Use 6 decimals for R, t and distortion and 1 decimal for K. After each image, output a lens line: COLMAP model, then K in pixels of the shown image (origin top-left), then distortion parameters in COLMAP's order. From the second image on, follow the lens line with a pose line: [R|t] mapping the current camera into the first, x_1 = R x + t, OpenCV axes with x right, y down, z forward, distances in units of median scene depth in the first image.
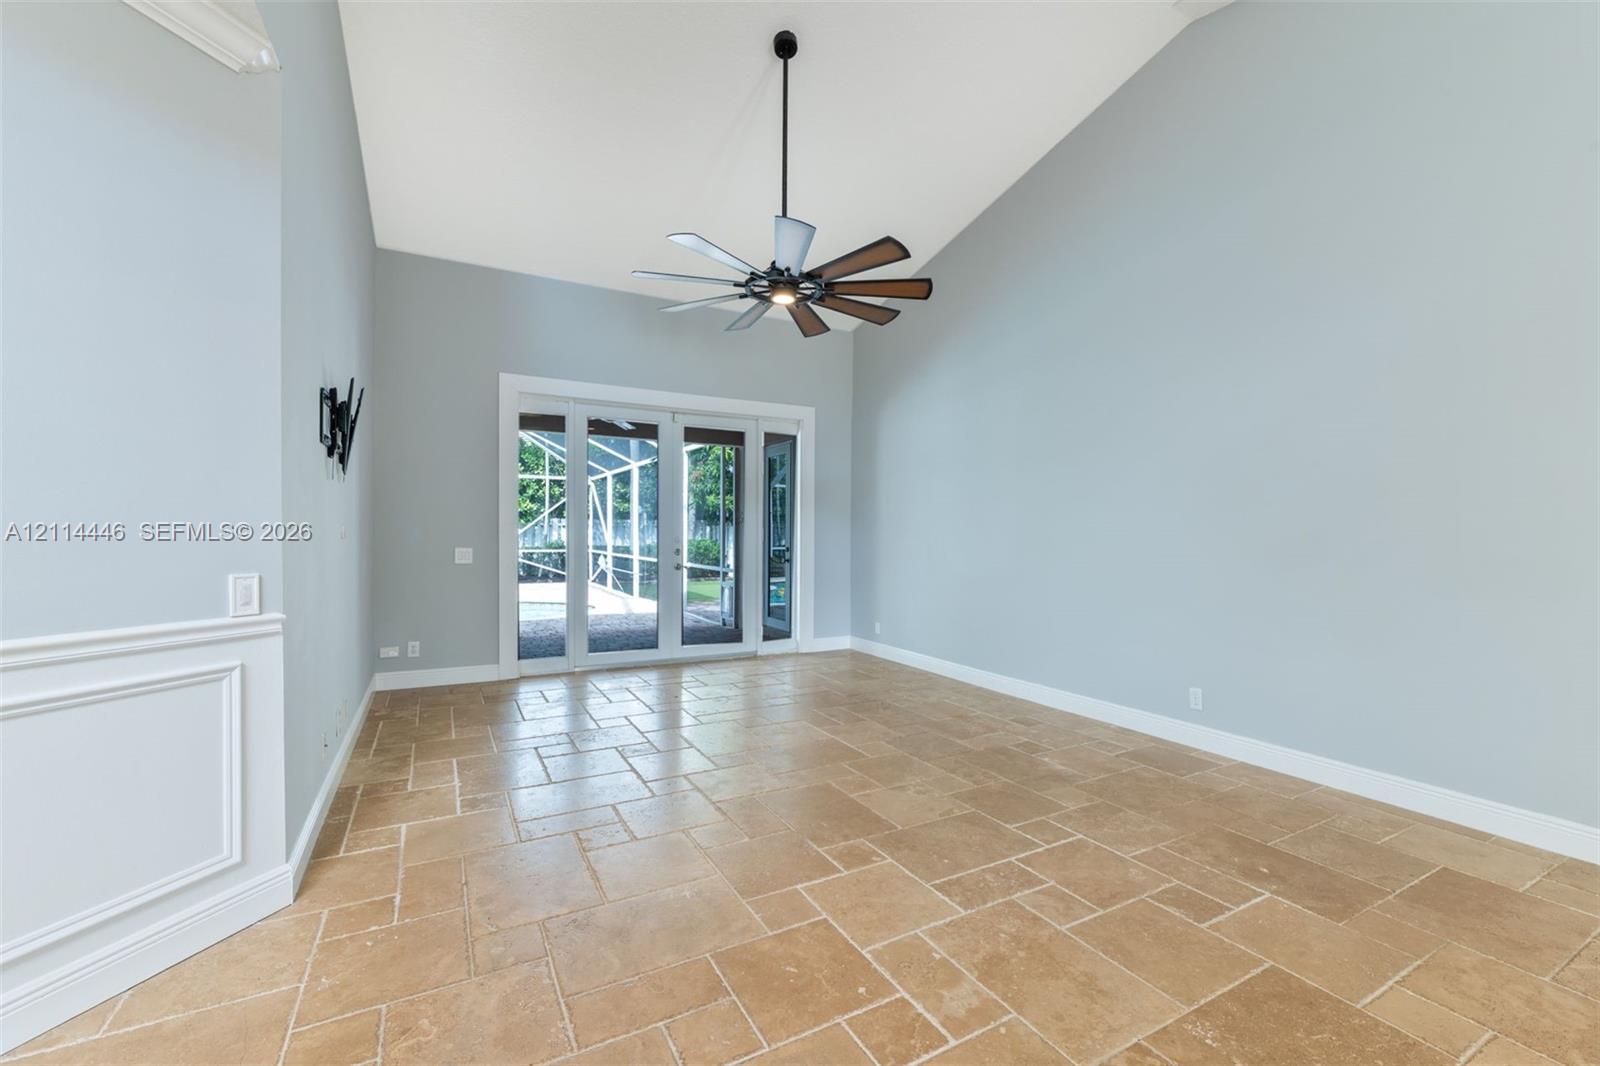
lens RADIAL K [[646.9, 0, 802.0], [0, 646.9, 537.9], [0, 0, 1]] dist [0.009557, -0.000393]
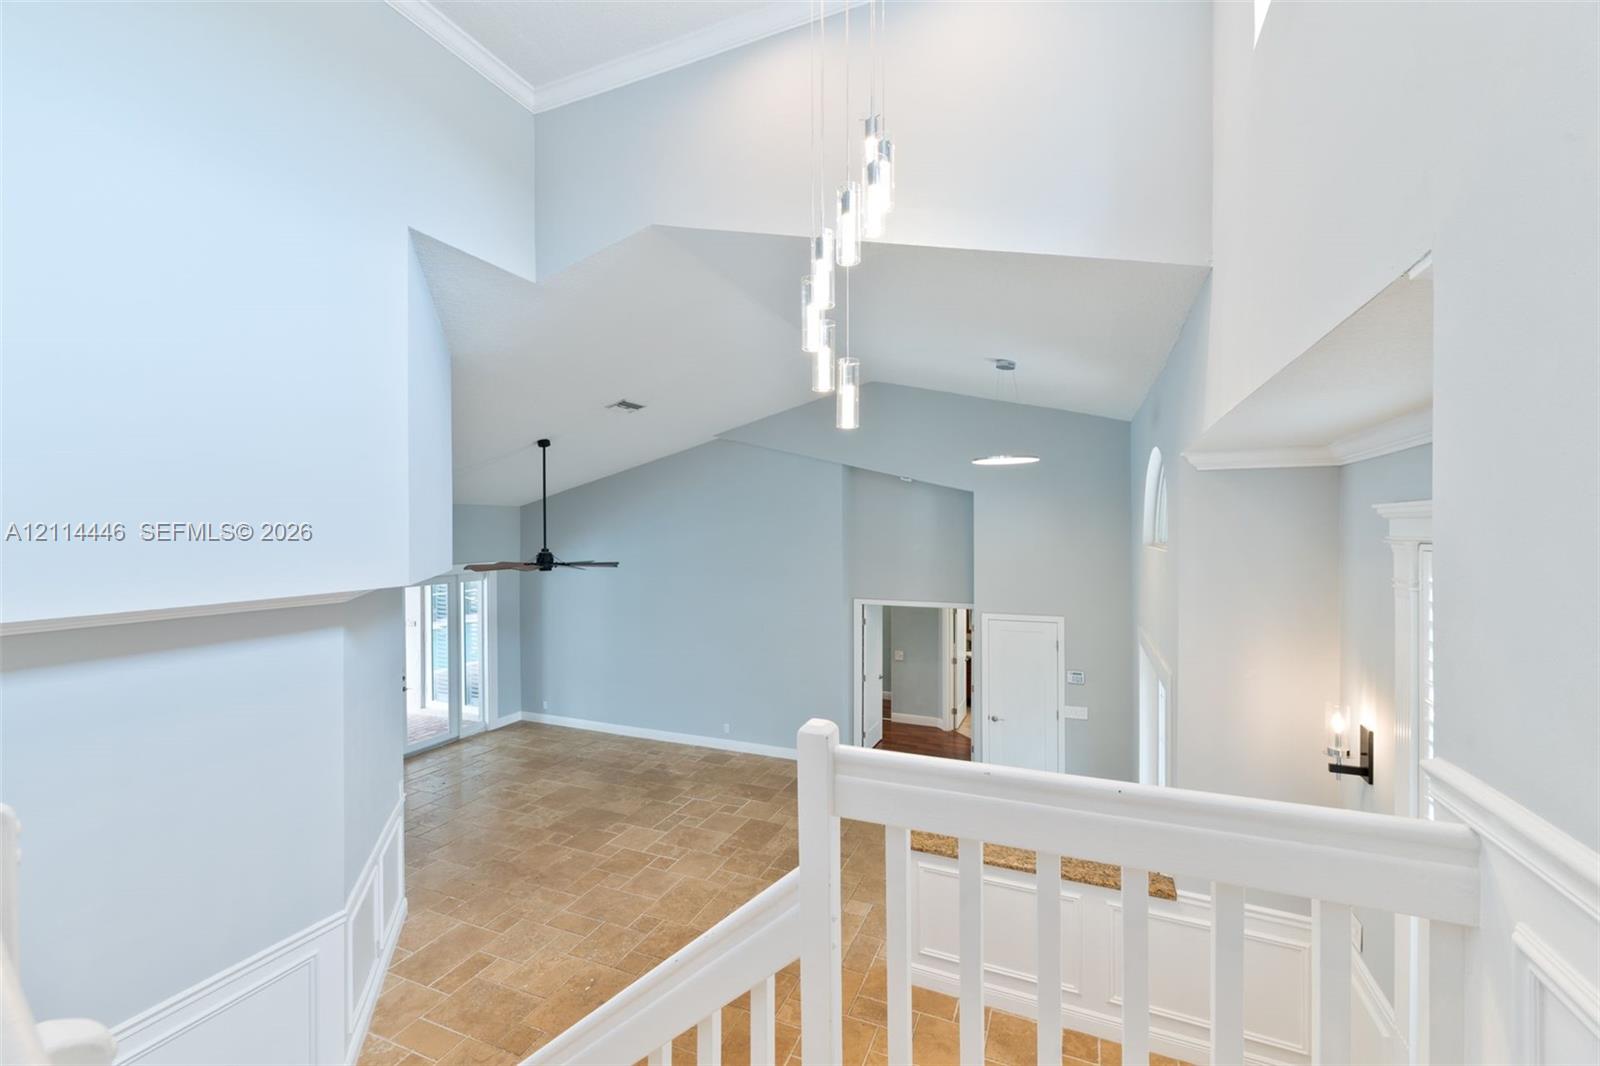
lens RADIAL K [[646.9, 0, 802.5], [0, 646.9, 539.2], [0, 0, 1]] dist [0.009557, -0.000393]
pose [[0.774297, -0.006192, 0.632792, -0.795879], [0.000978, 0.999963, 0.008588, -0.554249], [-0.632822, -0.006031, 0.774274, -1.180169]]
